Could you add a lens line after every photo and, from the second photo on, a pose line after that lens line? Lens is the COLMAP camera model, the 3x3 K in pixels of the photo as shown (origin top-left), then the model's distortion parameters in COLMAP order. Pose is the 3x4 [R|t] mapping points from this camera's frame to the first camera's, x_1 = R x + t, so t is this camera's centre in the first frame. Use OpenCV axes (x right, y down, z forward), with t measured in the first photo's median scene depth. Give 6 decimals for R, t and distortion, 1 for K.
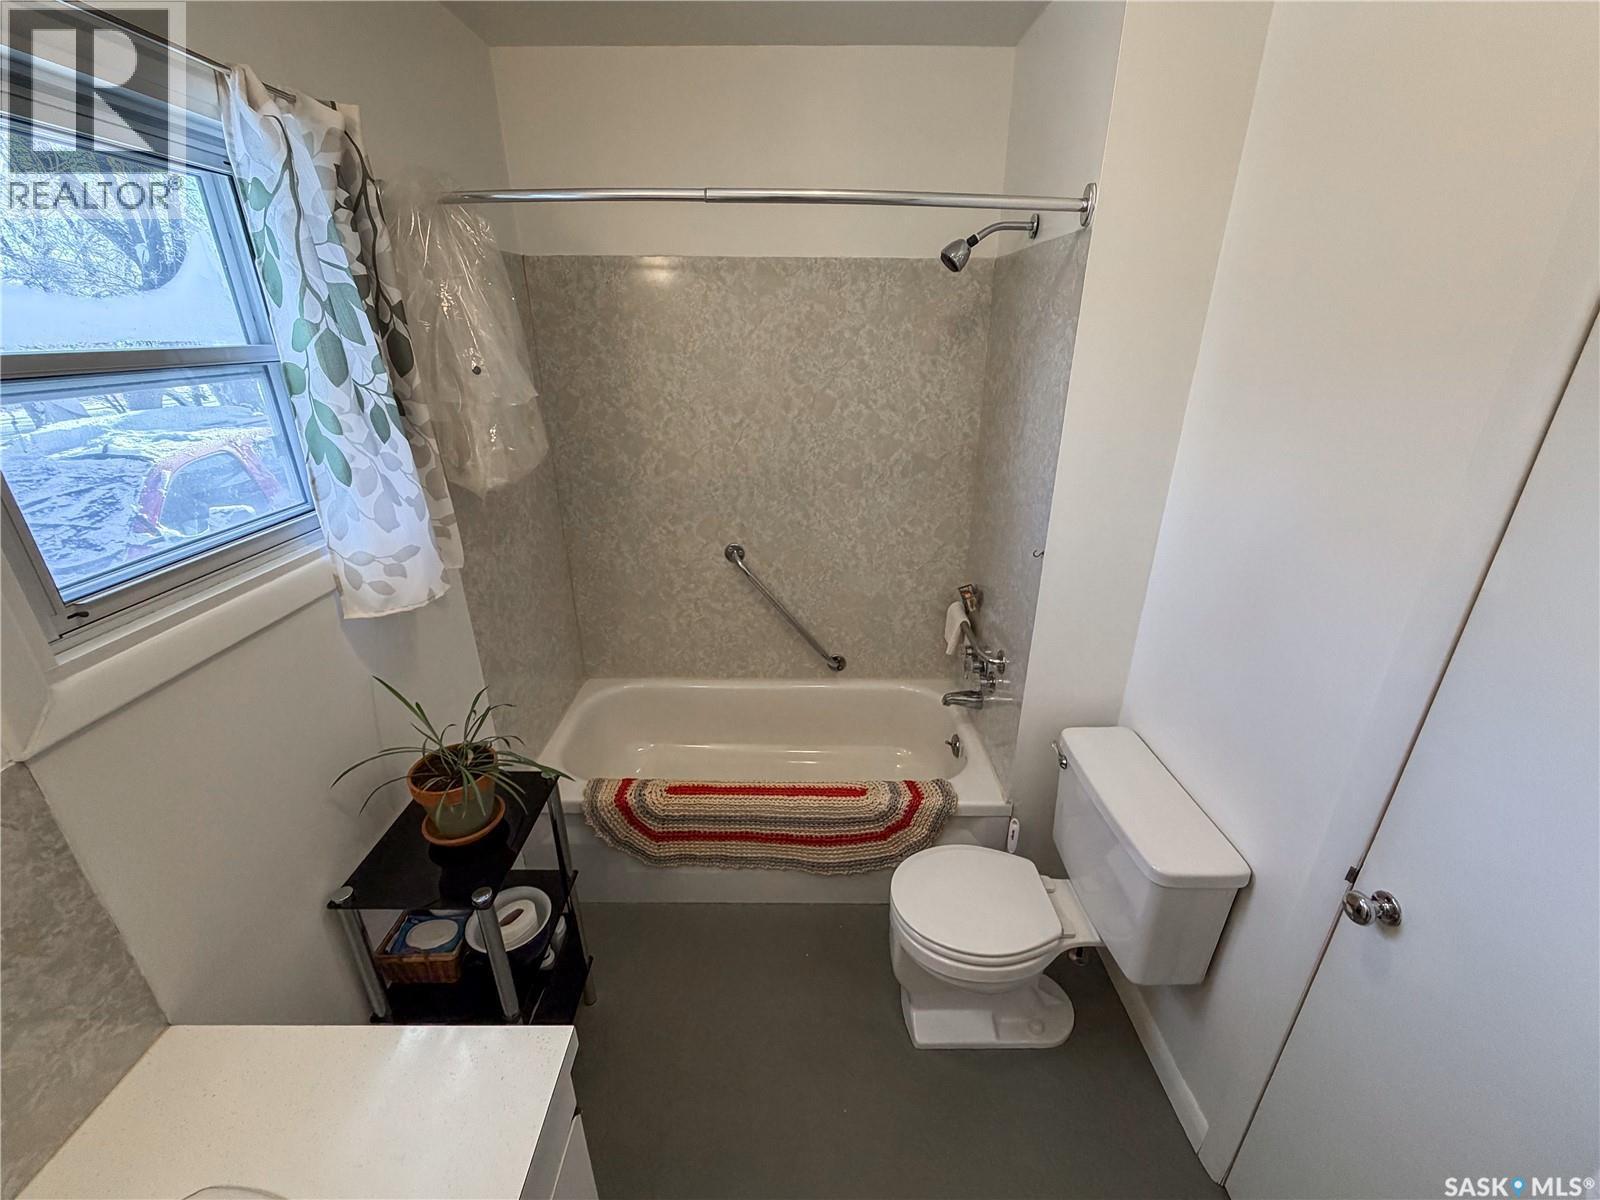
lens RADIAL K [[650.4, 0, 797.8], [0, 650.4, 594.0], [0, 0, 1]] dist [-0.001603, -0.000262]
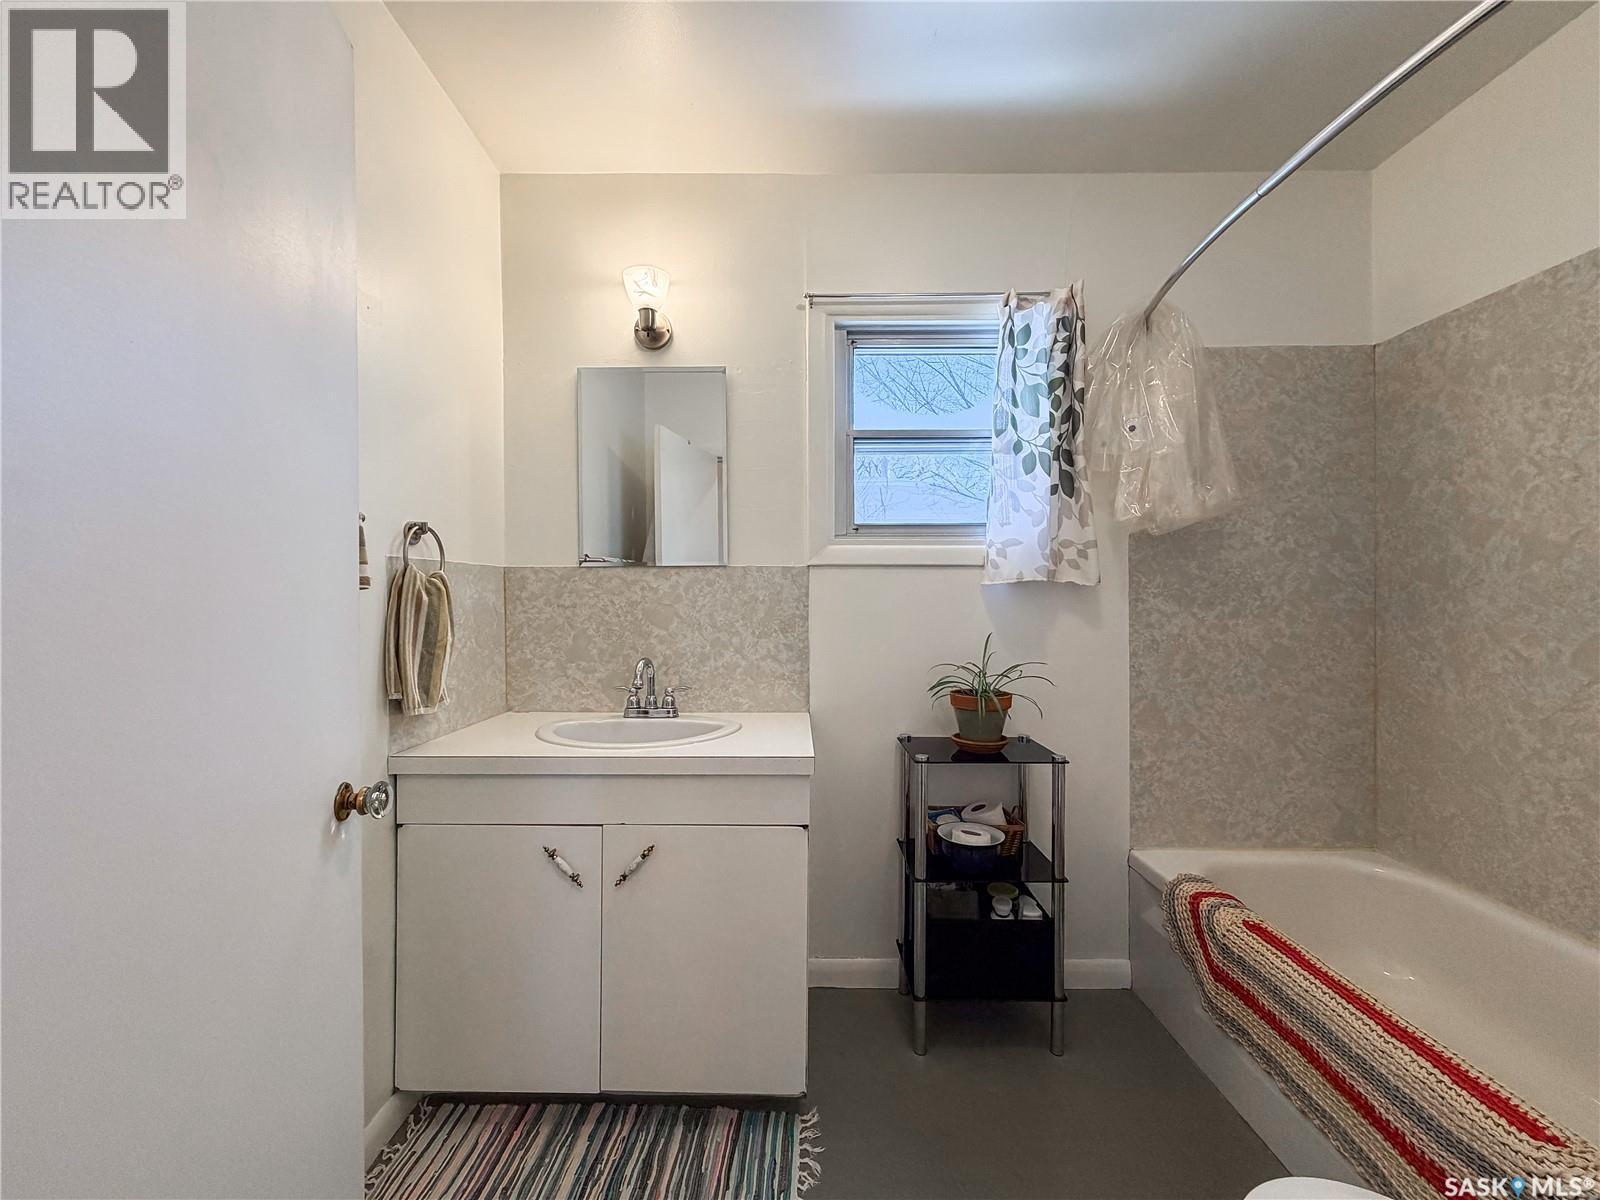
lens RADIAL K [[650.4, 0, 797.3], [0, 650.4, 604.9], [0, 0, 1]] dist [-0.001603, -0.000262]
pose [[-0.000337, 0.005154, -0.999987, 0.489089], [-0.375265, 0.926905, 0.004904, 0.134186], [0.926917, 0.375262, 0.001621, 0.329765]]
